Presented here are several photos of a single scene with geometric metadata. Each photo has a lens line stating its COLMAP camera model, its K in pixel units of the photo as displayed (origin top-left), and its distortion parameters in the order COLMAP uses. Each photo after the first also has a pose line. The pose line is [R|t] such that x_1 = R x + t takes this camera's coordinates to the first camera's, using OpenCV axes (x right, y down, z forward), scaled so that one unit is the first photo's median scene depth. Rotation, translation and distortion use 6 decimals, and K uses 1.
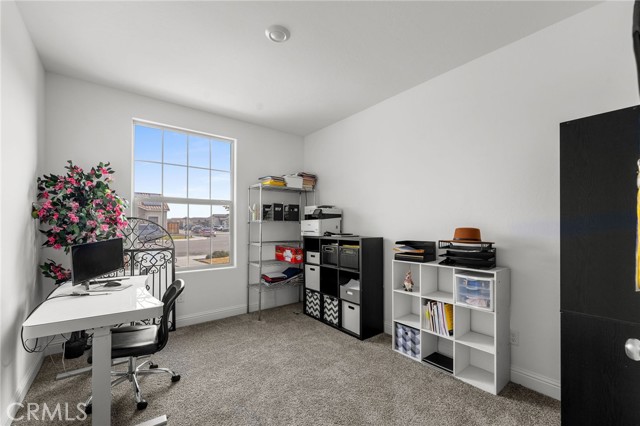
lens RADIAL K [[262.4, 0, 319.0], [0, 262.4, 223.3], [0, 0, 1]] dist [-0.000058, -0.000223]
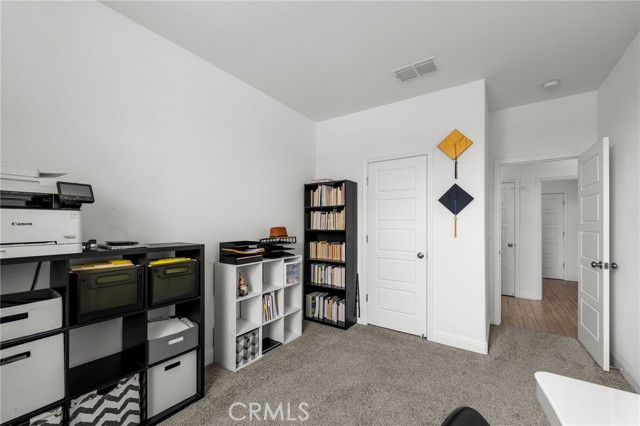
lens RADIAL K [[262.4, 0, 319.0], [0, 262.4, 223.3], [0, 0, 1]] dist [-0.000058, -0.000223]
pose [[-0.279653, 0.004723, 0.960089, -0.636886], [-0.003103, 0.999978, -0.005823, 0.004854], [-0.960096, -0.004608, -0.279633, 1.012447]]
